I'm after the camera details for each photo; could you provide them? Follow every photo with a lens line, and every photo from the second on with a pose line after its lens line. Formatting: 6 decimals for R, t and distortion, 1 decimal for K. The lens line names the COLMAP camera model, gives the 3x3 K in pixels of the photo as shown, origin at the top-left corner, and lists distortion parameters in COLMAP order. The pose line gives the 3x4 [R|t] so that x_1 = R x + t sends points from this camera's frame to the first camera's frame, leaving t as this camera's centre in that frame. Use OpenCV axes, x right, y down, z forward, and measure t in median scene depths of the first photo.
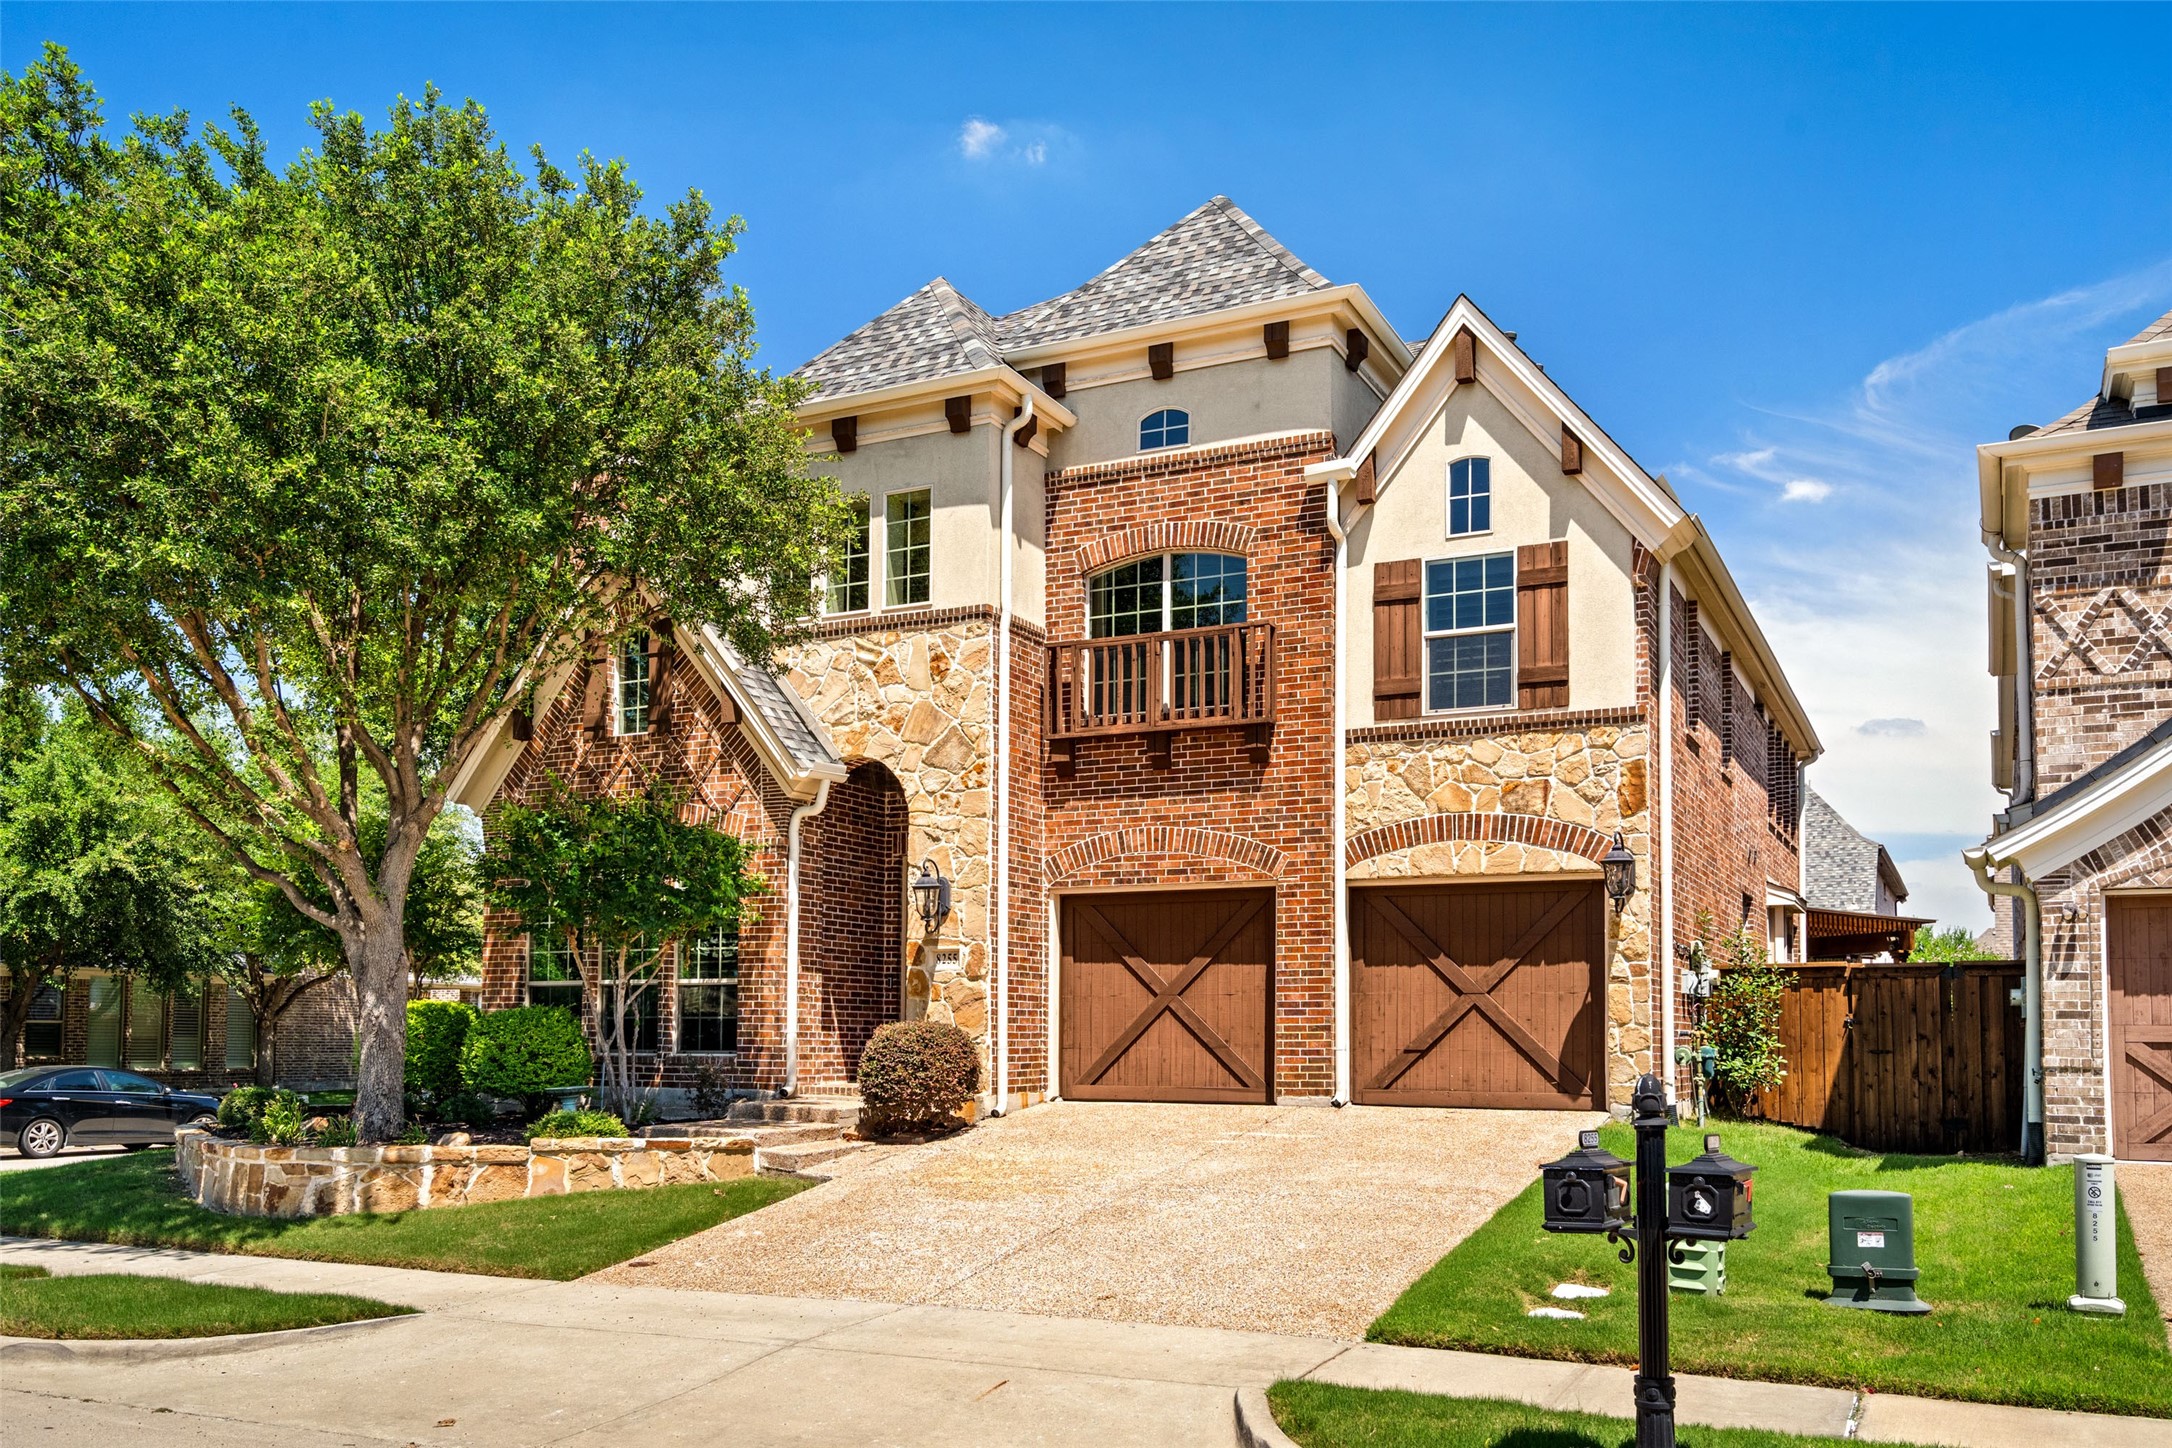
lens RADIAL K [[1750.4, 0, 1086.0], [0, 1750.4, 724.0], [0, 0, 1]] dist [0.006584, 0.004540]
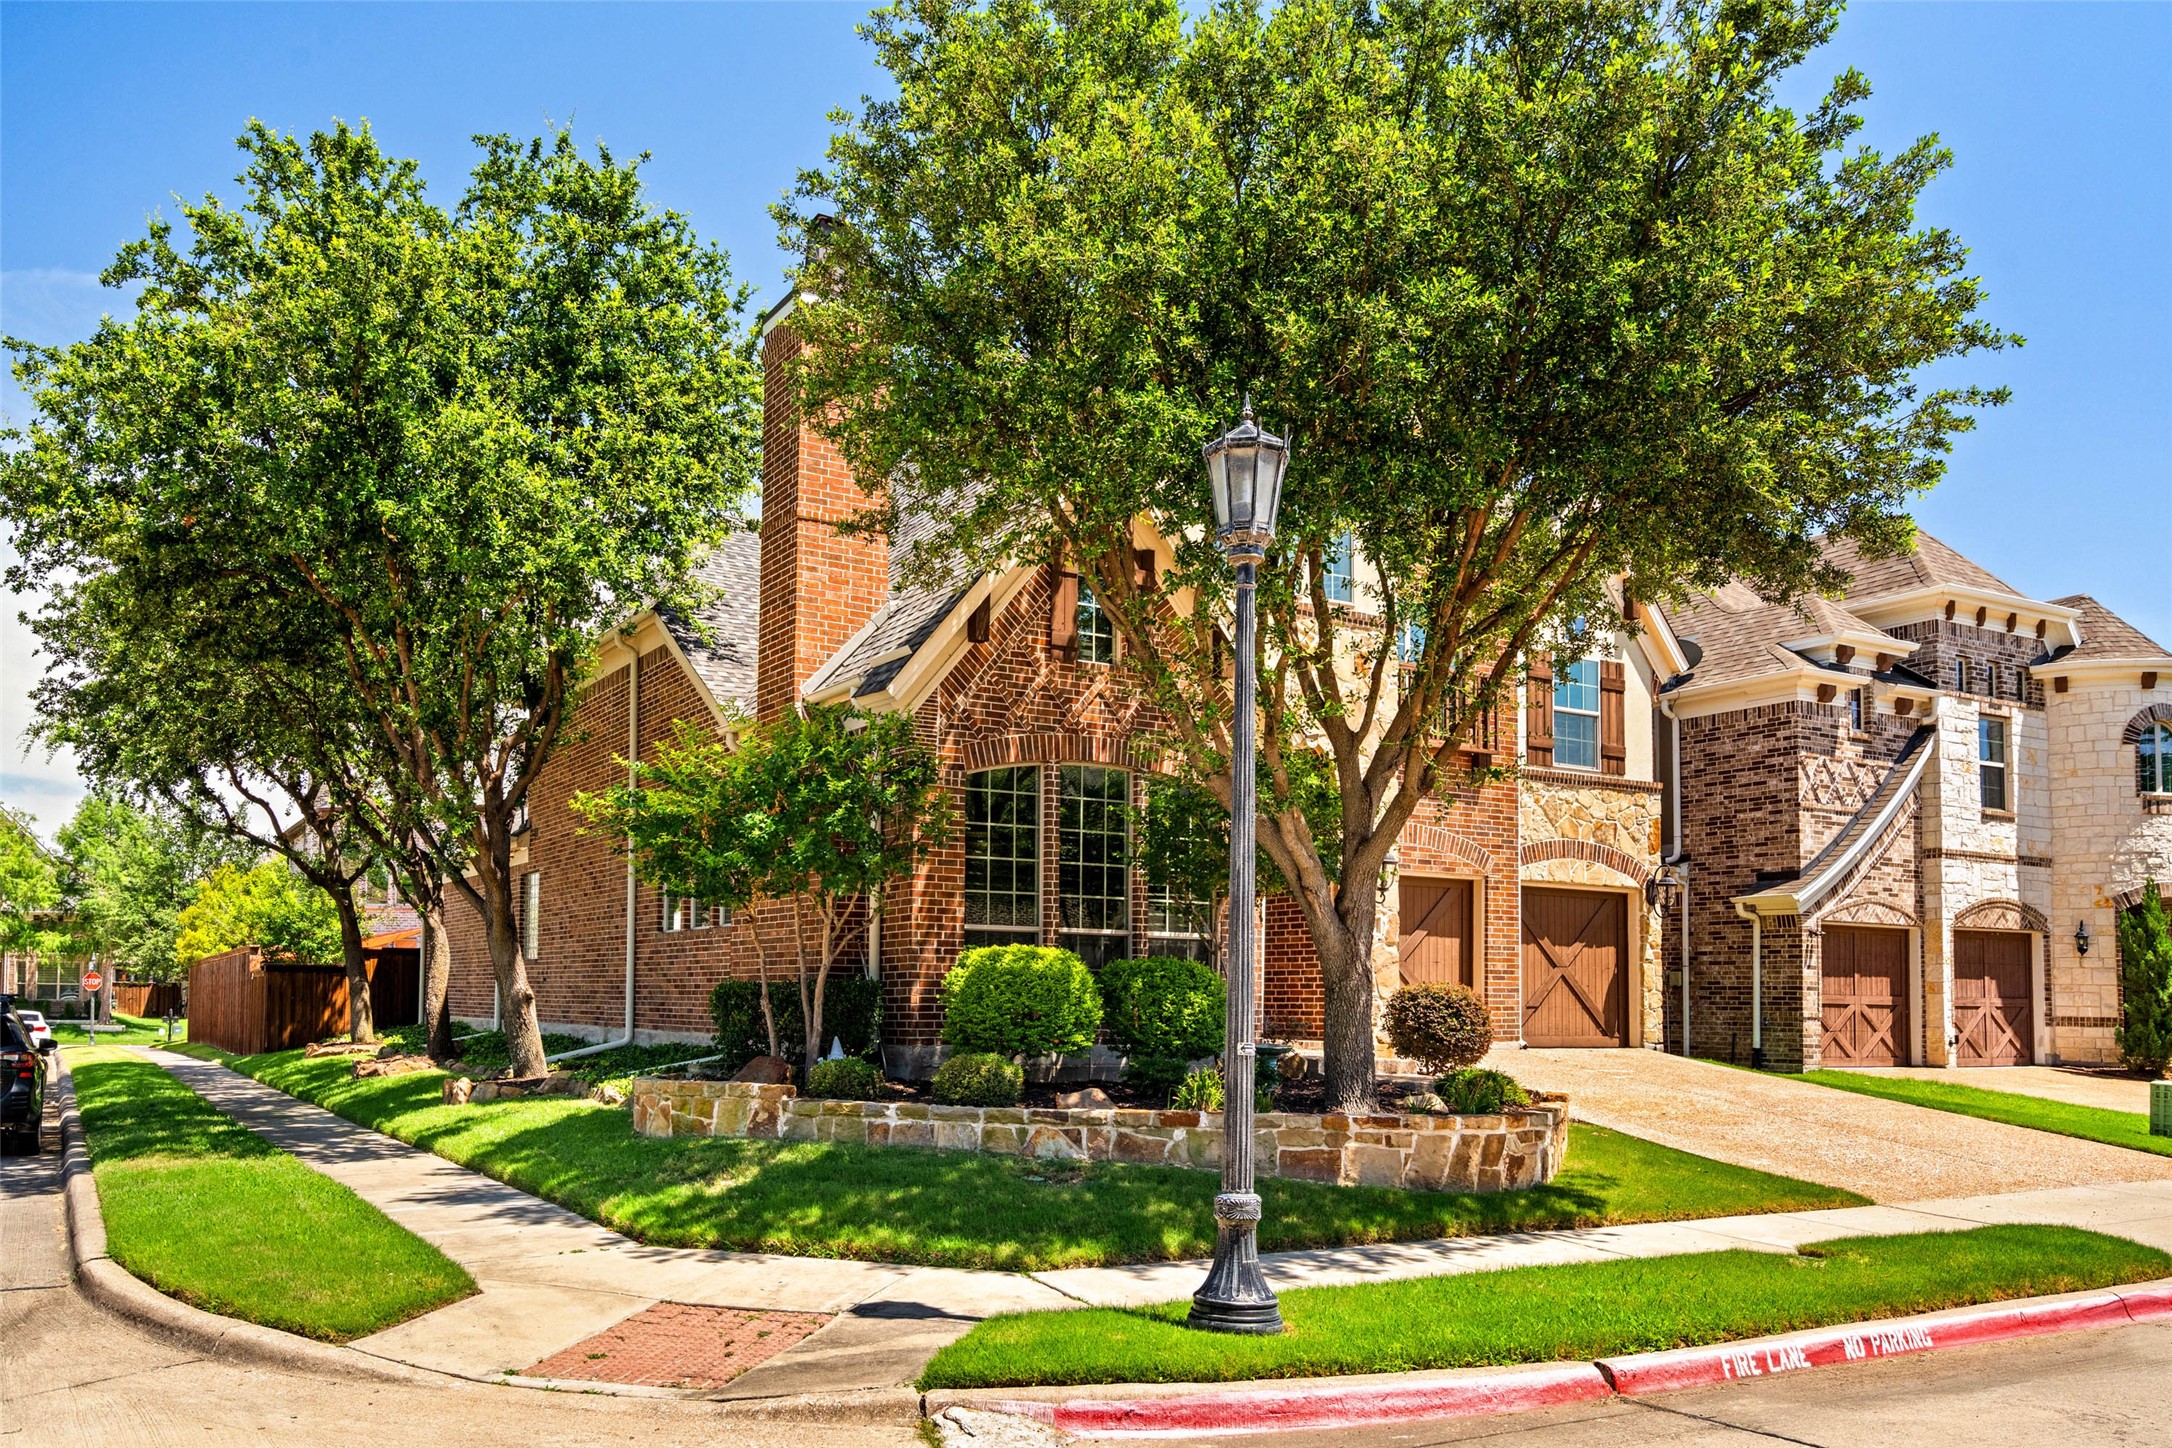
lens RADIAL K [[1640.0, 0, 1037.6], [0, 1640.0, 723.1], [0, 0, 1]] dist [-0.000330, 0.000660]
pose [[0.555153, 0.140998, 0.819710, -1.098384], [-0.160902, 0.985116, -0.060478, 0.105662], [-0.816036, -0.098318, 0.569577, 0.594846]]
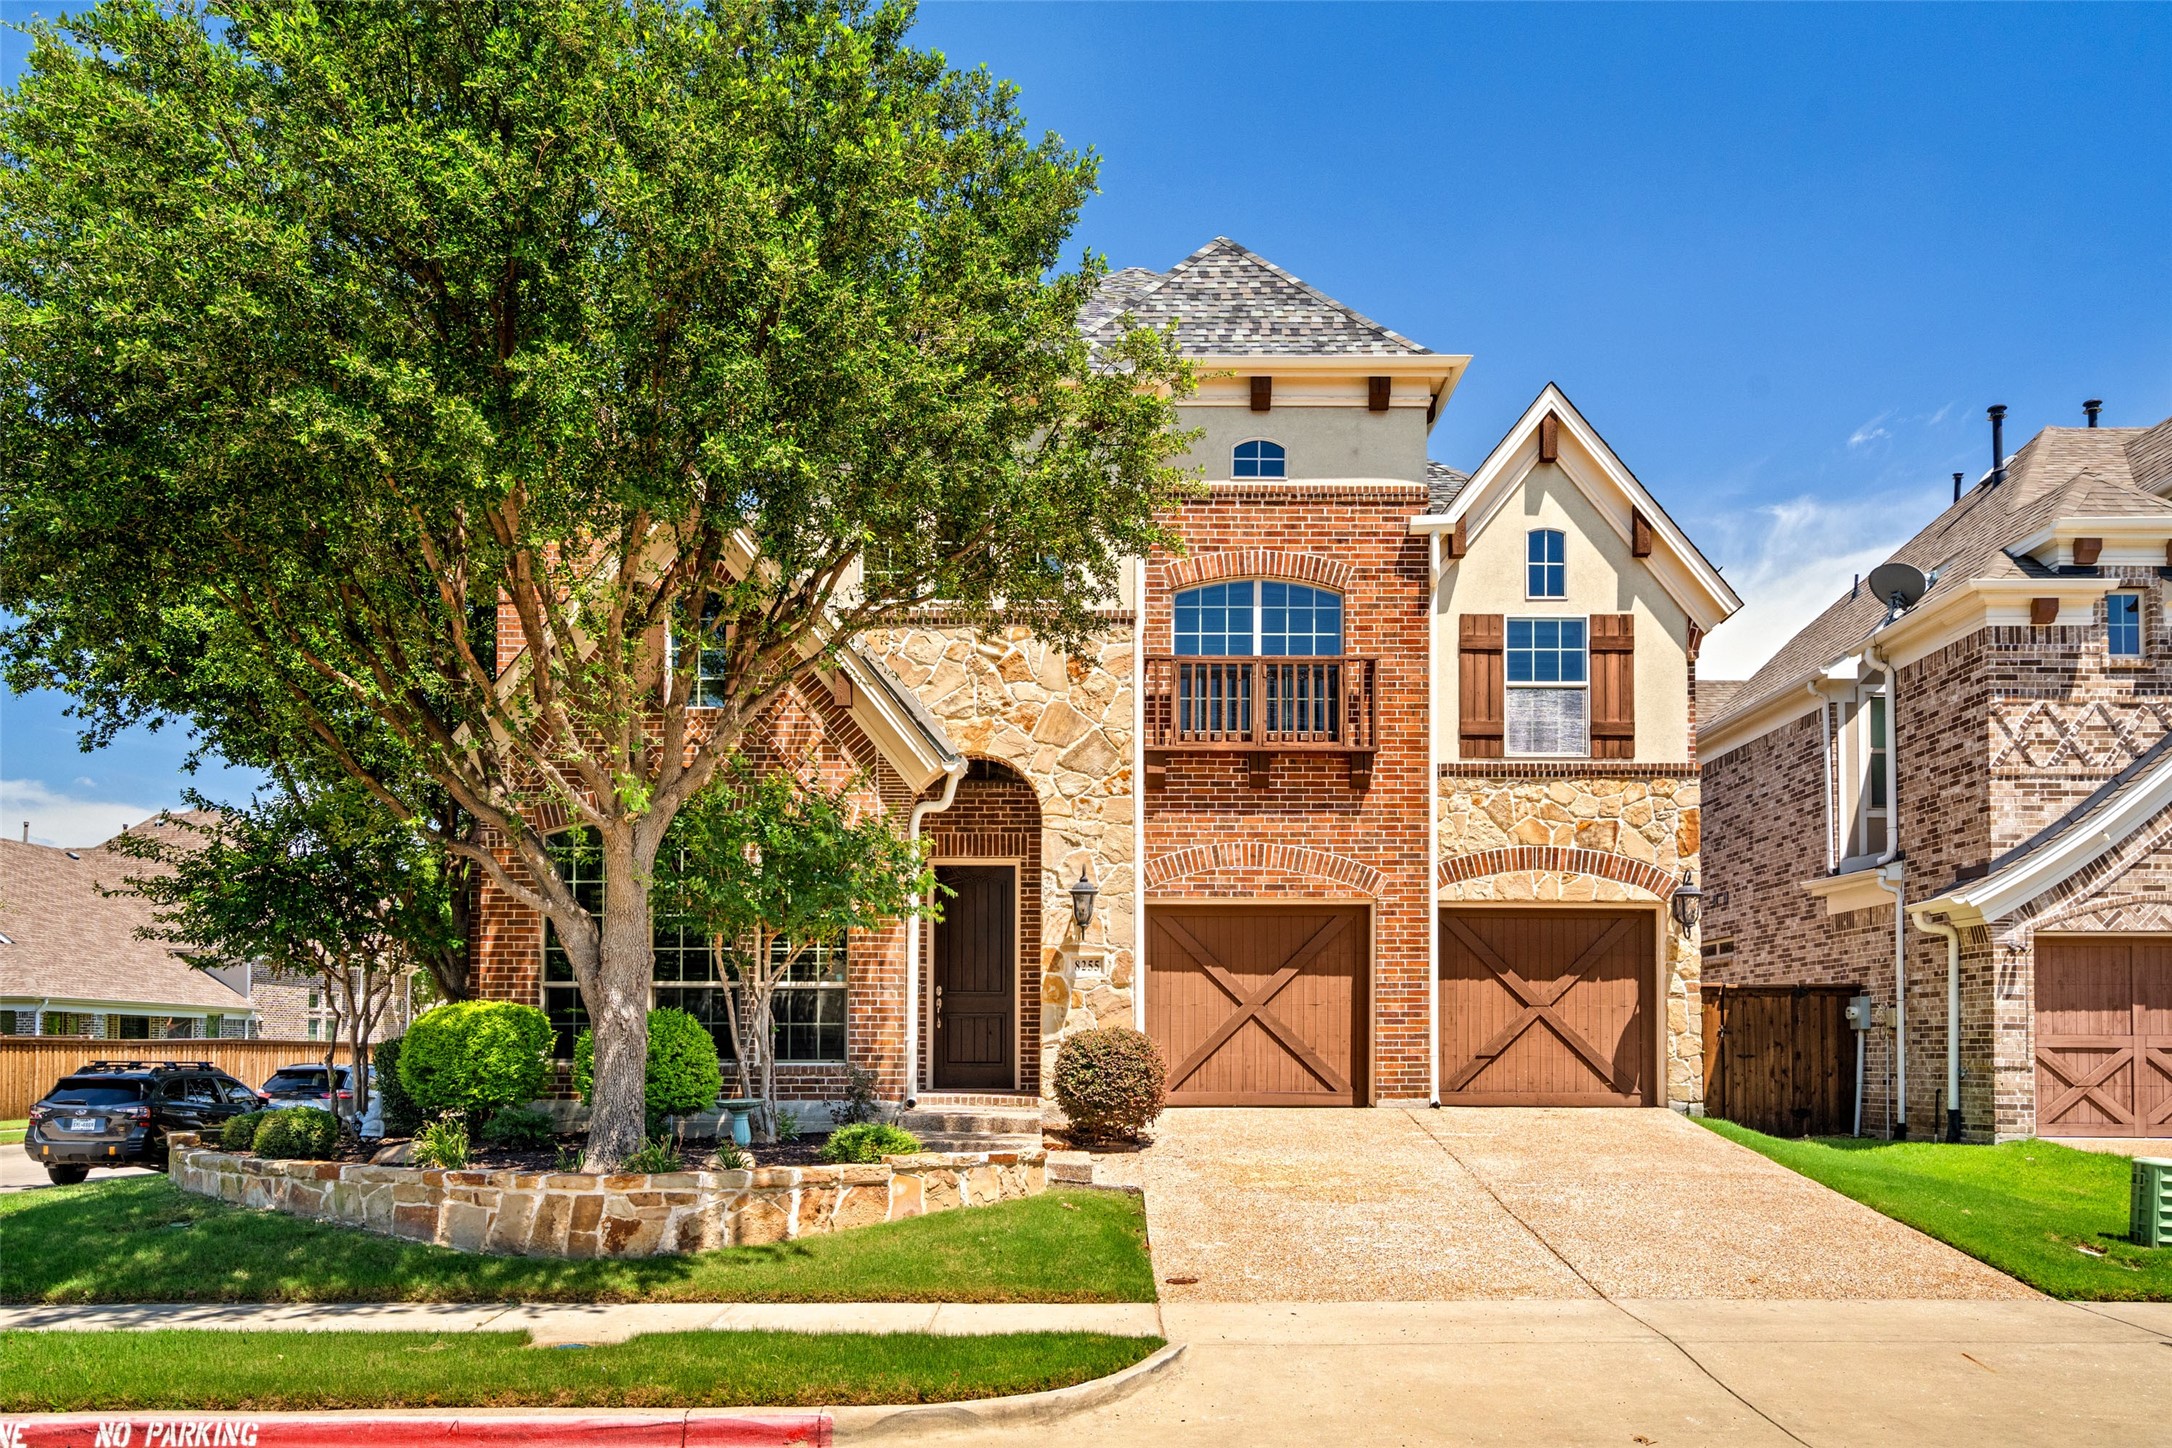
lens RADIAL K [[1682.6, 0, 1088.9], [0, 1682.6, 801.7], [0, 0, 1]] dist [0.004979, 0.004398]
pose [[0.895438, 0.063502, 0.440633, -0.510431], [-0.077178, 0.996930, 0.013164, 0.030076], [-0.438445, -0.045795, 0.897591, 0.155810]]
